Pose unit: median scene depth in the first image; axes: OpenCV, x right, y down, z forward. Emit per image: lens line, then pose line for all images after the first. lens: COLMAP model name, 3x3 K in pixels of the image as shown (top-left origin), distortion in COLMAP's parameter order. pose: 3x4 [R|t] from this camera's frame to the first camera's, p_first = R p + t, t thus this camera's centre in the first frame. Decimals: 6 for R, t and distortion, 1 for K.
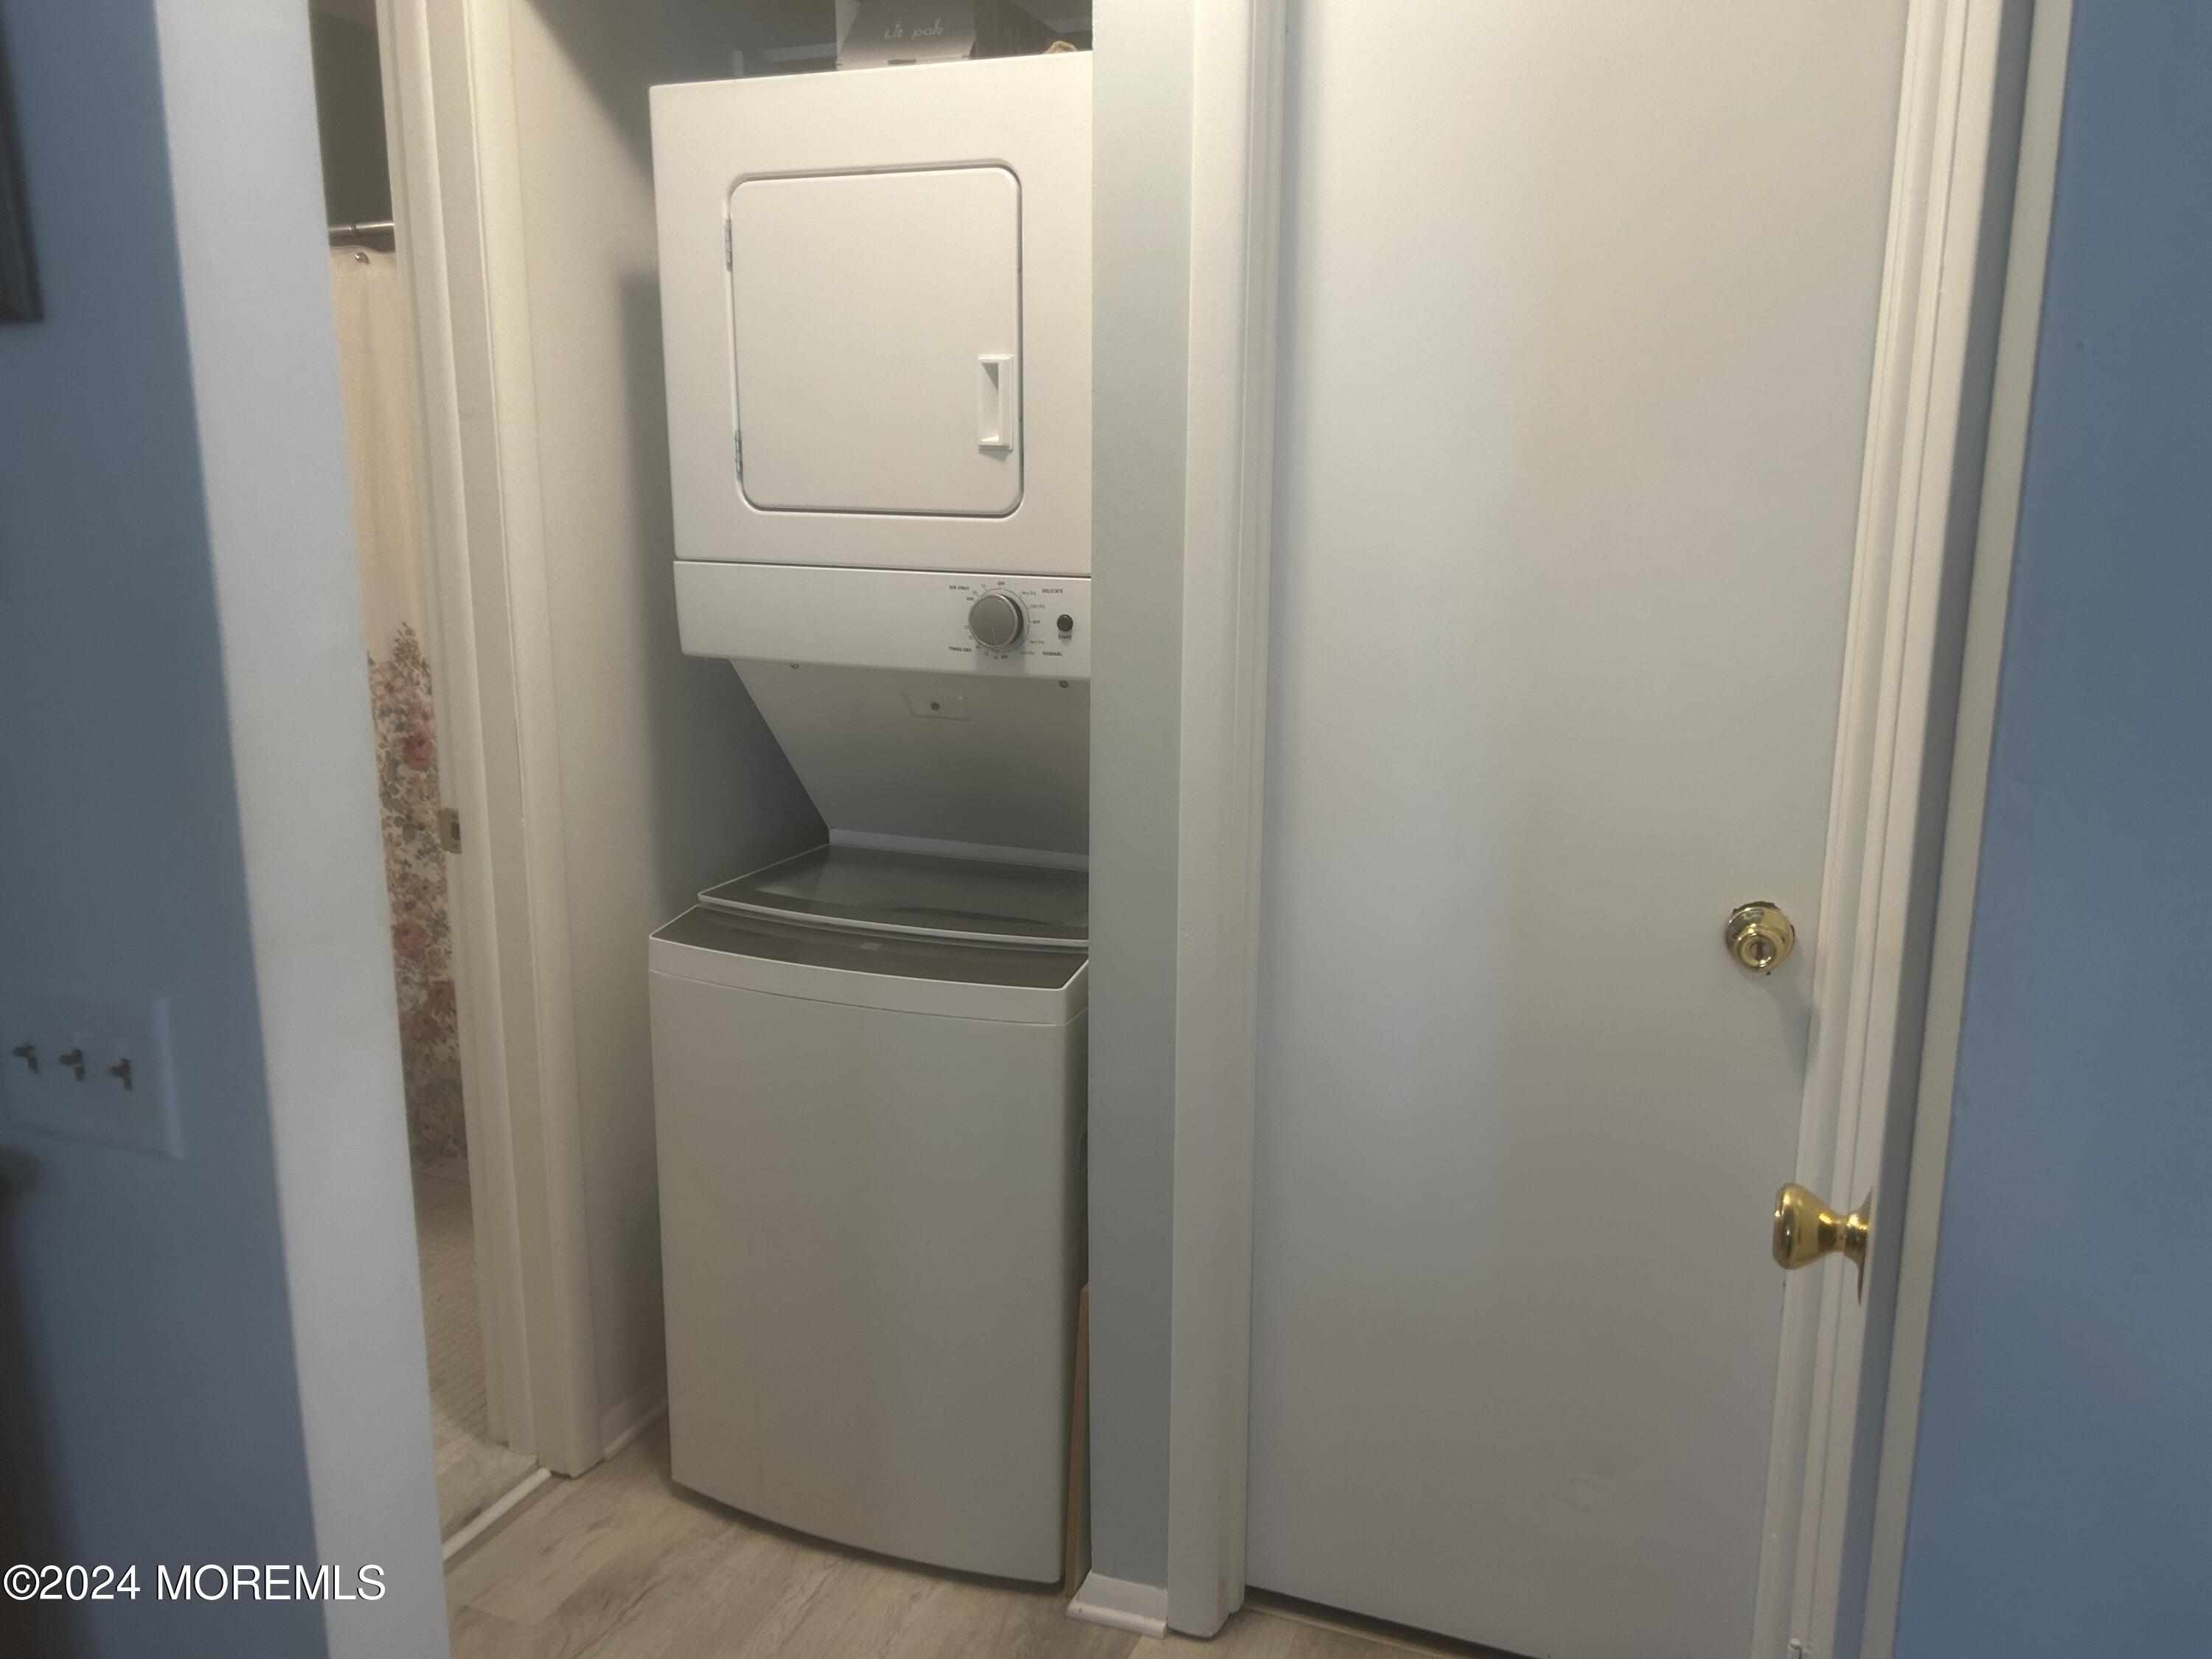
lens RADIAL K [[1665.6, 0, 1100.2], [0, 1665.6, 851.6], [0, 0, 1]] dist [0.044816, -0.044962]
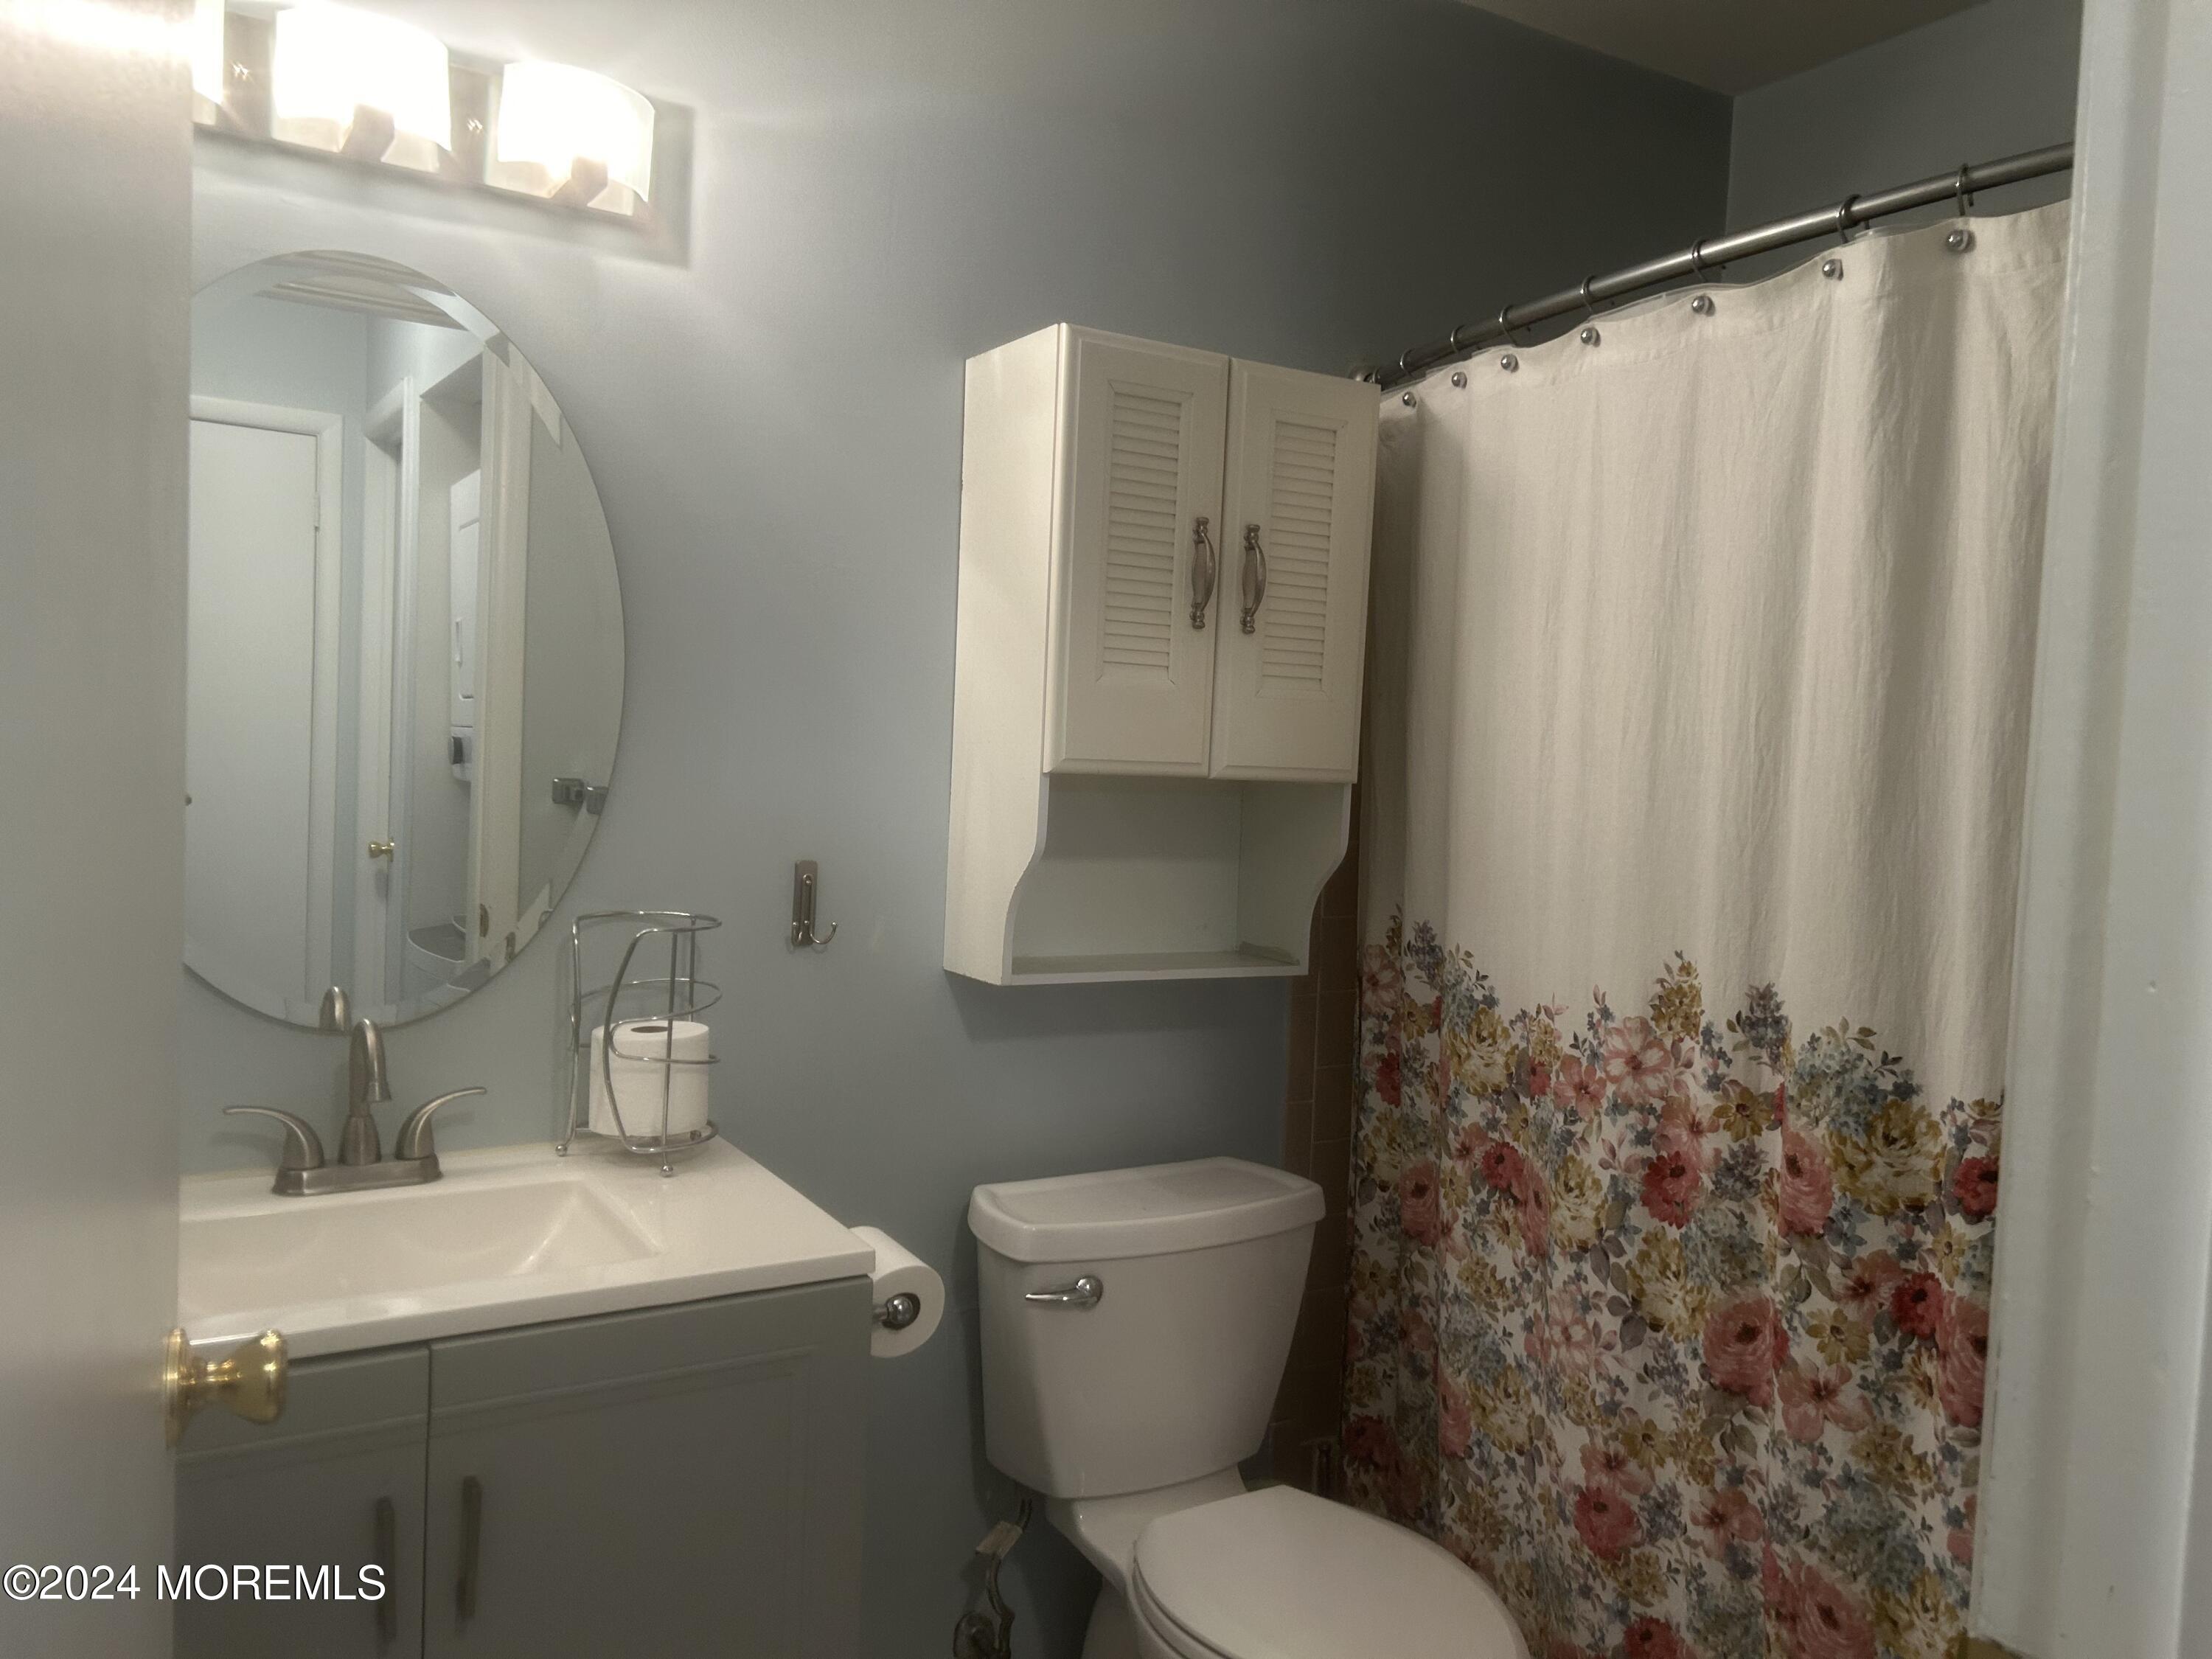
lens RADIAL K [[1665.6, 0, 1105.7], [0, 1665.6, 832.1], [0, 0, 1]] dist [0.044816, -0.044962]
pose [[0.807664, 0.058269, -0.586757, -0.242647], [-0.159531, 0.979586, -0.122313, -0.076327], [0.567652, 0.192394, 0.800472, 0.441000]]
